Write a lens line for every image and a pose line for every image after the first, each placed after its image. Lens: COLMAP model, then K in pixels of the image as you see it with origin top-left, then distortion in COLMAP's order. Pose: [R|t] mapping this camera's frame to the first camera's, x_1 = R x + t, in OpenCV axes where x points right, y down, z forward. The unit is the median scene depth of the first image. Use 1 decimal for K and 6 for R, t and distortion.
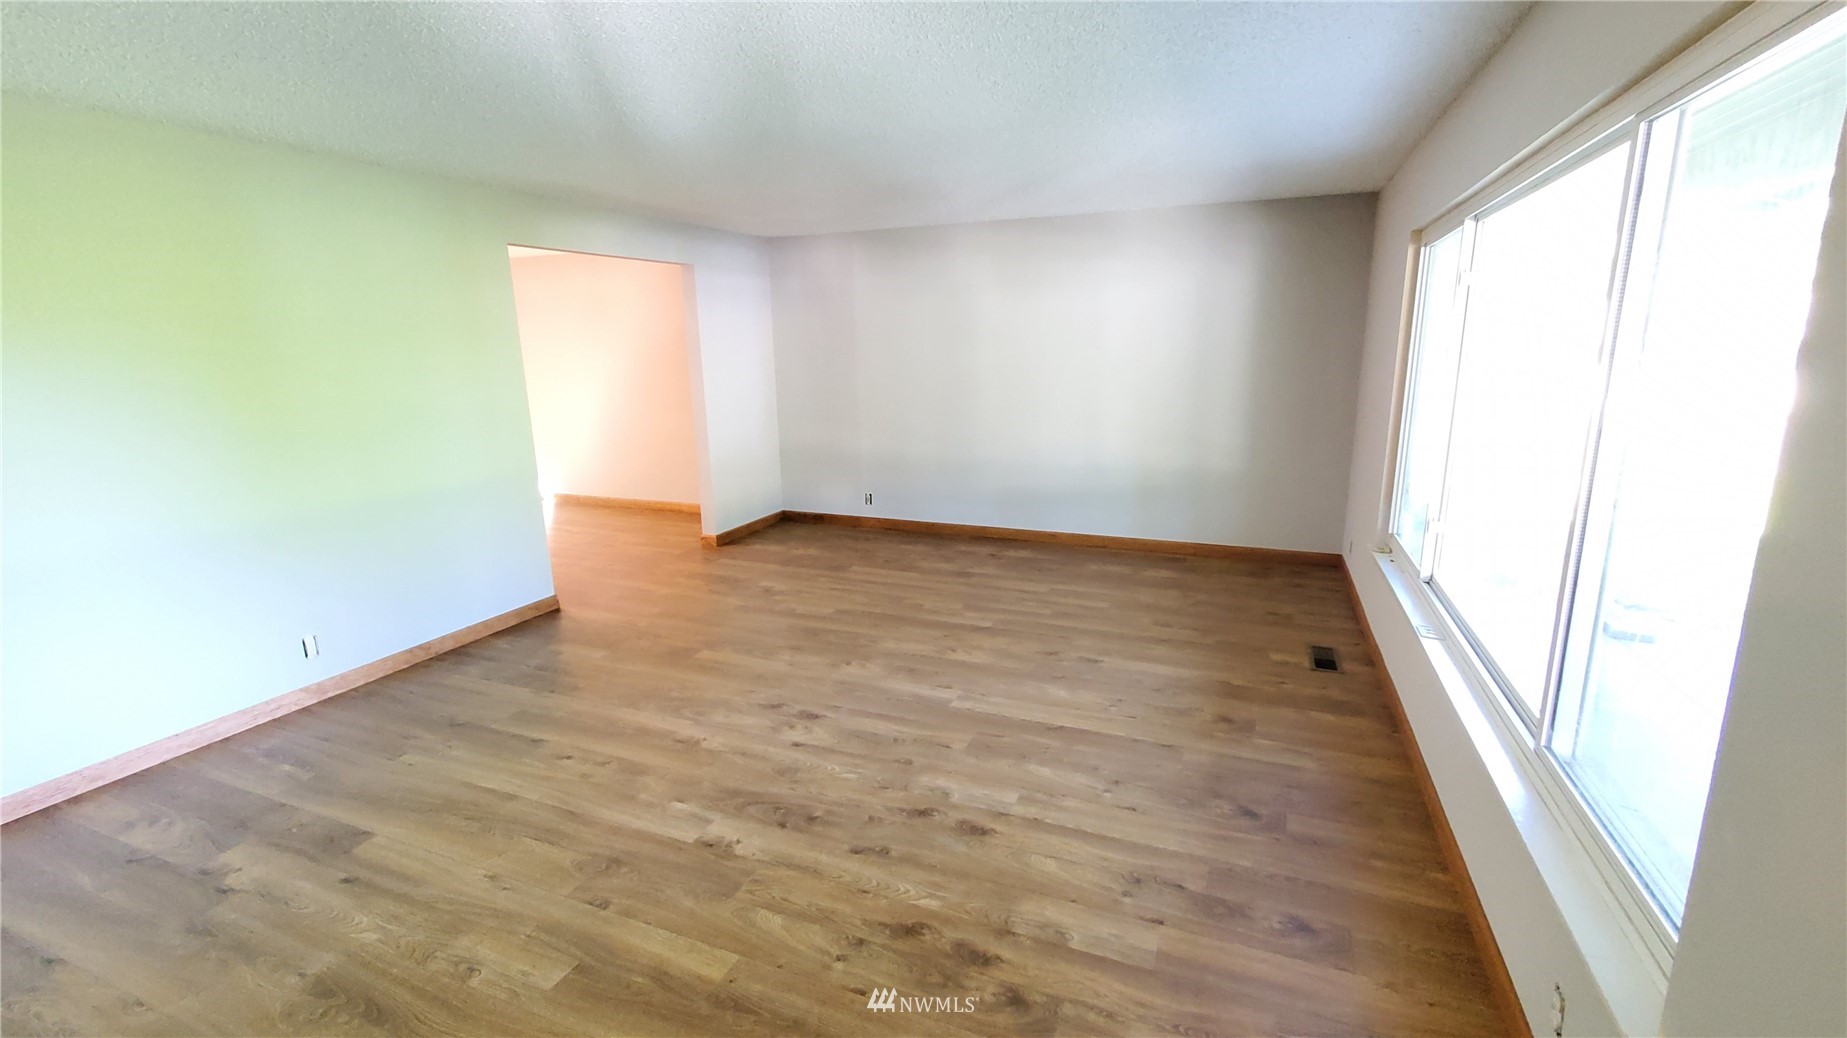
lens RADIAL K [[796.0, 0, 924.4], [0, 796.0, 518.7], [0, 0, 1]] dist [-0.000333, -0.000273]
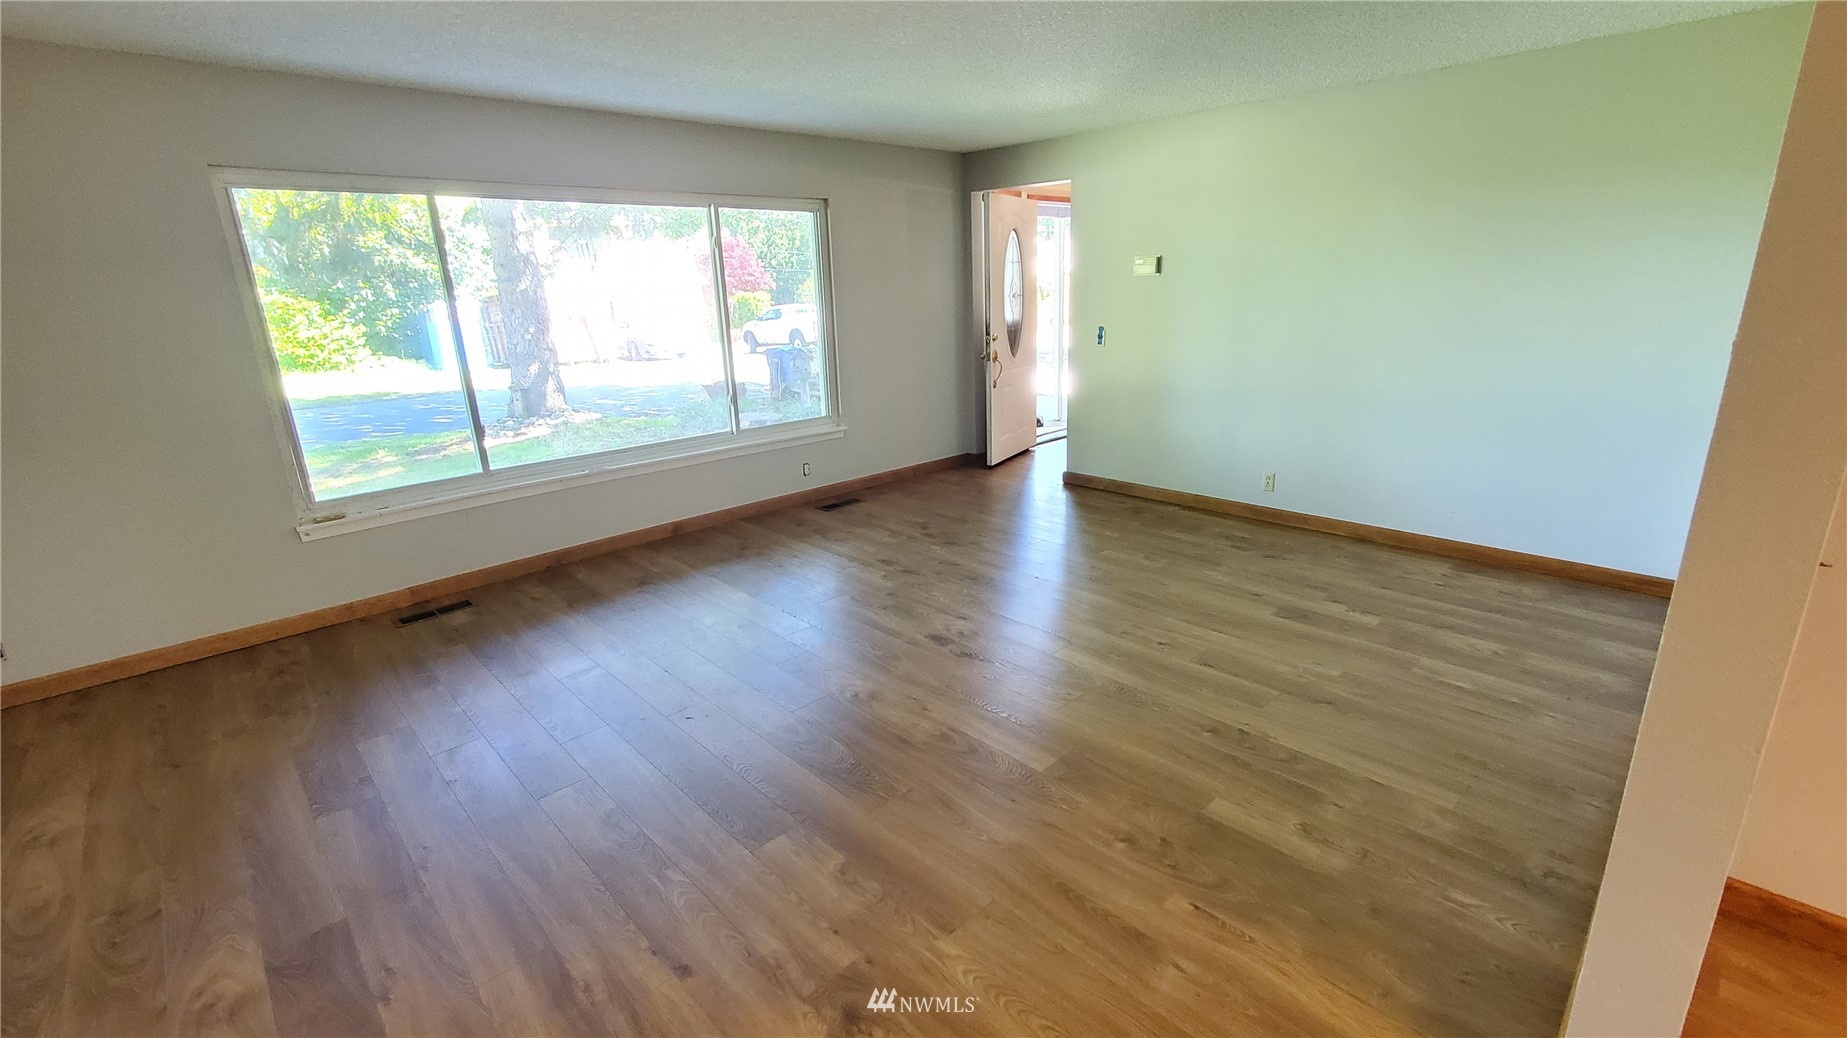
lens RADIAL K [[796.0, 0, 923.4], [0, 796.0, 516.5], [0, 0, 1]] dist [-0.000333, -0.000273]
pose [[-0.917934, -0.070053, 0.390500, -0.540619], [0.127695, 0.879740, 0.457986, -0.379444], [-0.375622, 0.470265, -0.798598, 1.843070]]
